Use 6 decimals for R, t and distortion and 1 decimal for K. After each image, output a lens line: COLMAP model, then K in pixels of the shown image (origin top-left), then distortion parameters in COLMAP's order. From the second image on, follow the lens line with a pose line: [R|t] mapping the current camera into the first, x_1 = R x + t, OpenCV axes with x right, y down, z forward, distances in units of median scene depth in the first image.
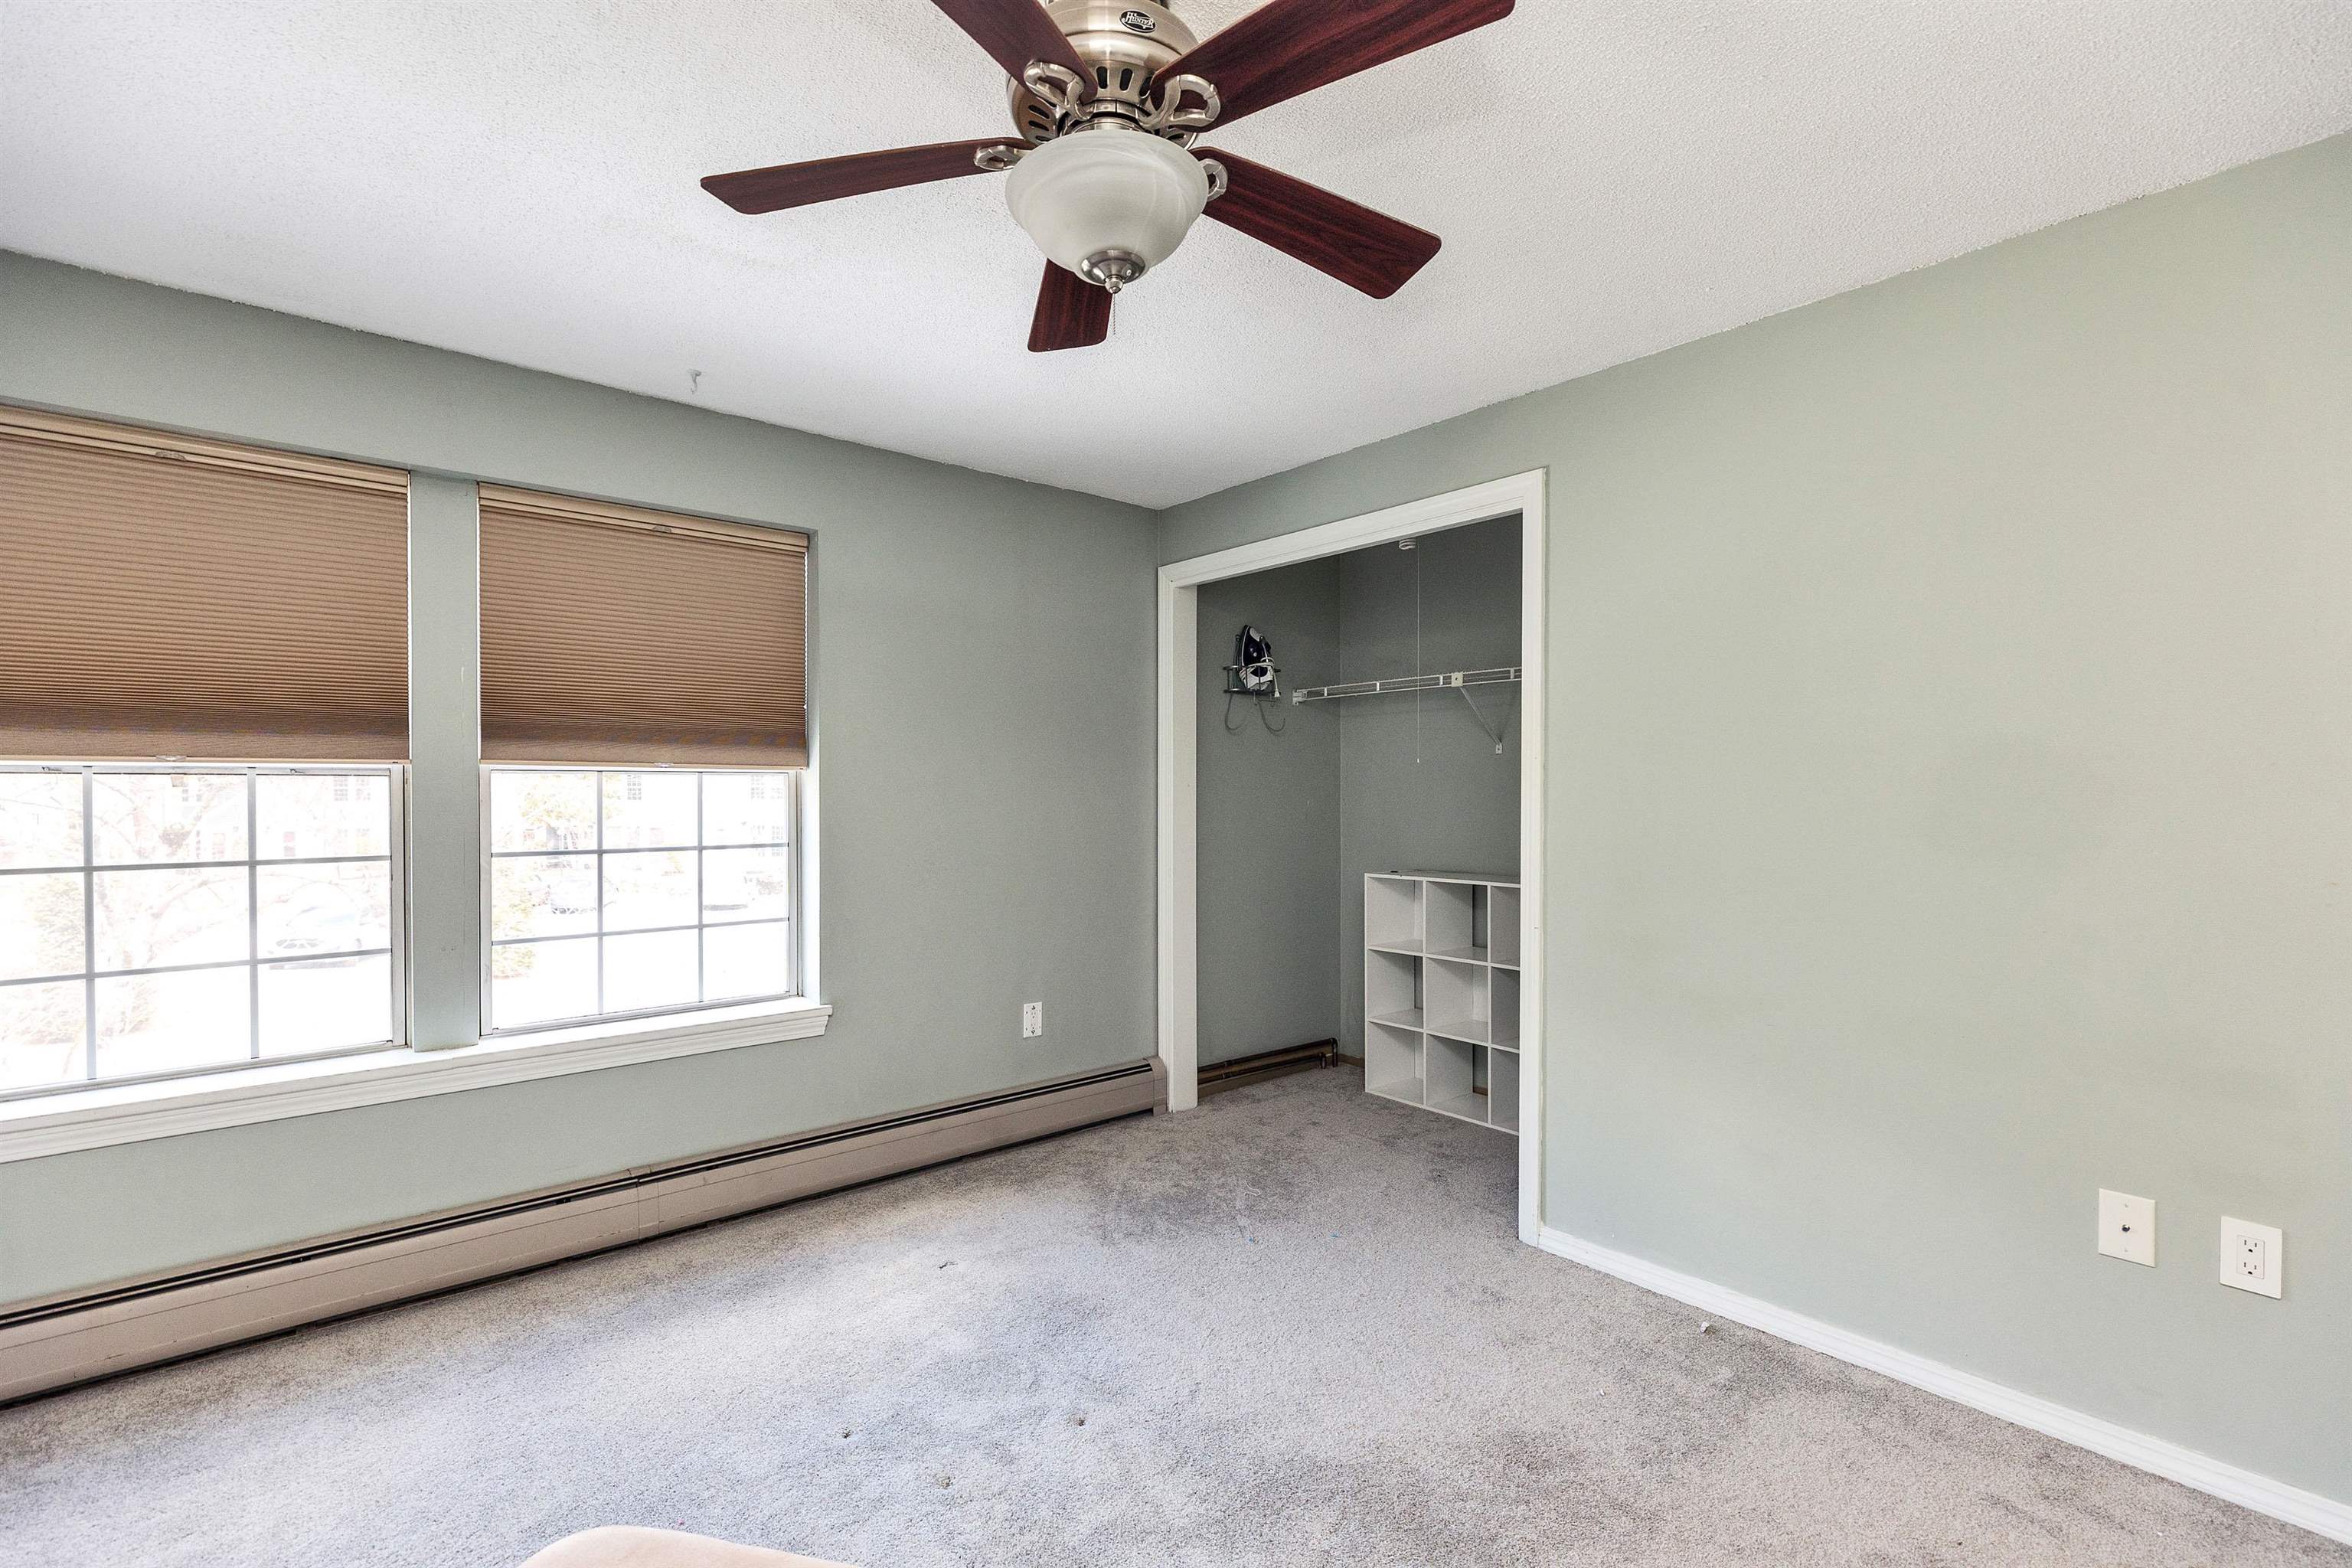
lens RADIAL K [[1047.0, 0, 1181.8], [0, 1047.0, 781.6], [0, 0, 1]] dist [0.002704, 0.000188]
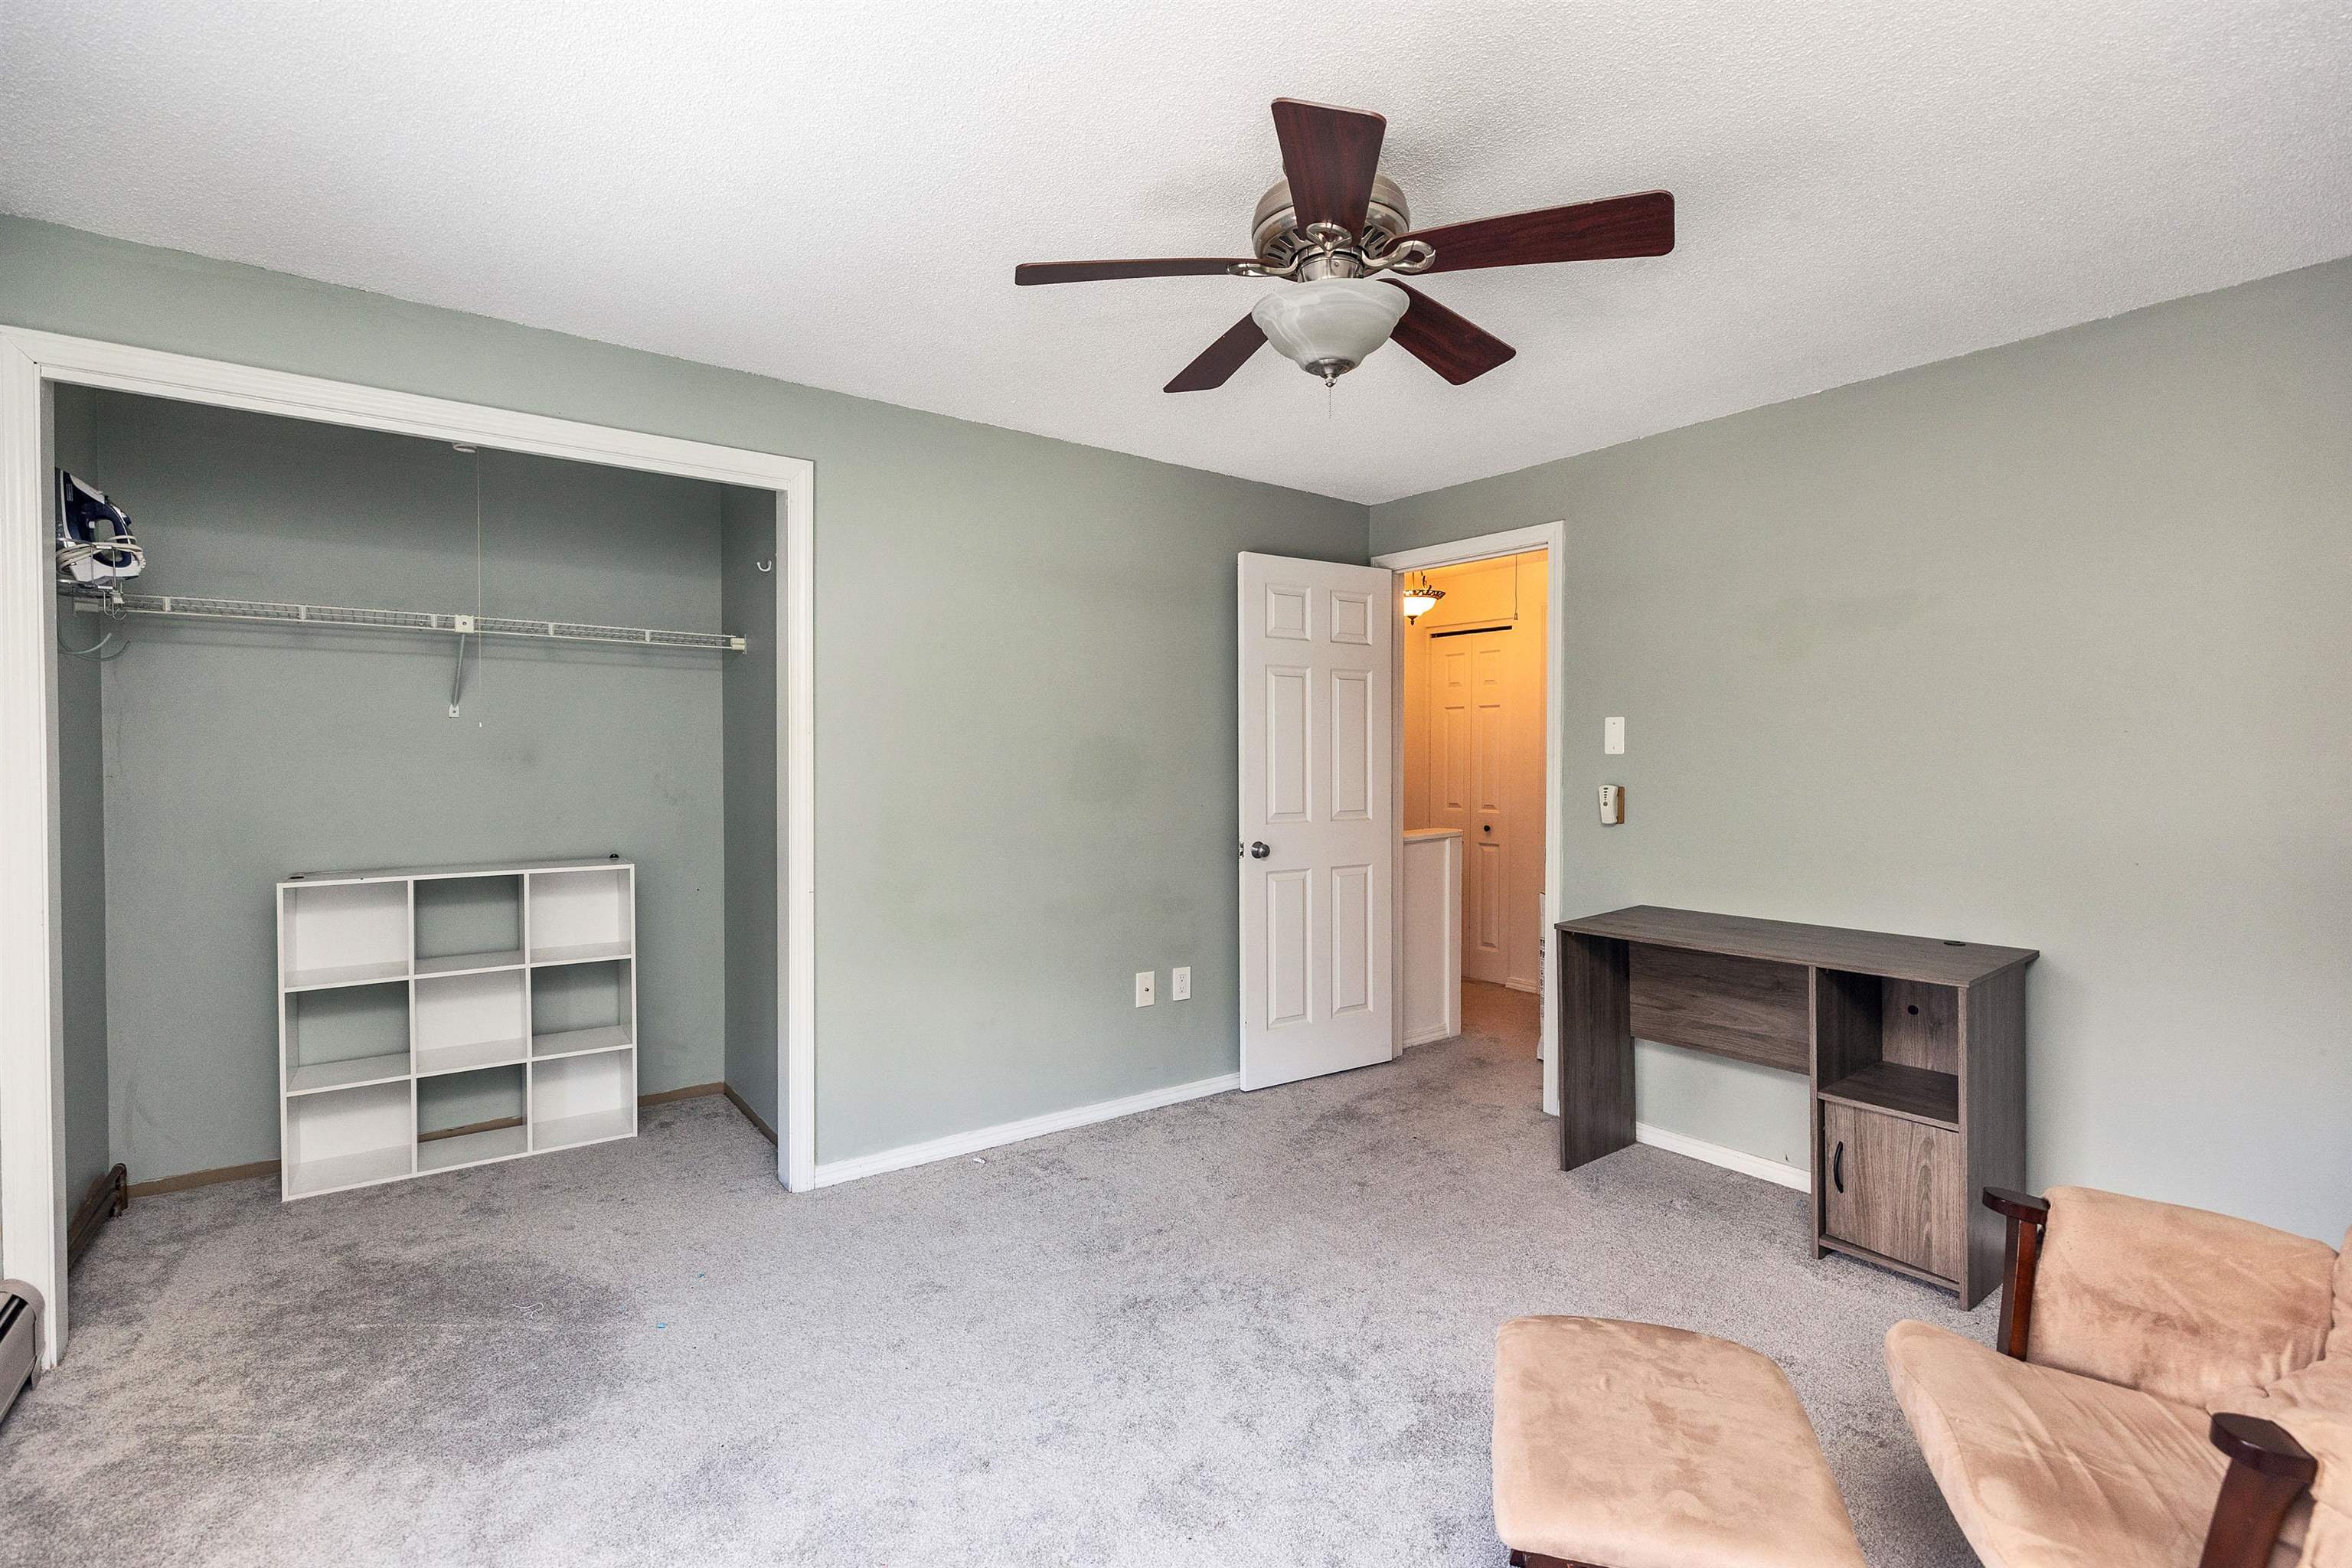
lens RADIAL K [[1047.0, 0, 1181.8], [0, 1047.0, 781.6], [0, 0, 1]] dist [0.002704, 0.000188]
pose [[0.069917, -0.017703, 0.997396, -0.596502], [-0.009845, 0.999782, 0.018435, 0.002909], [-0.997504, -0.011108, 0.069727, 0.473910]]
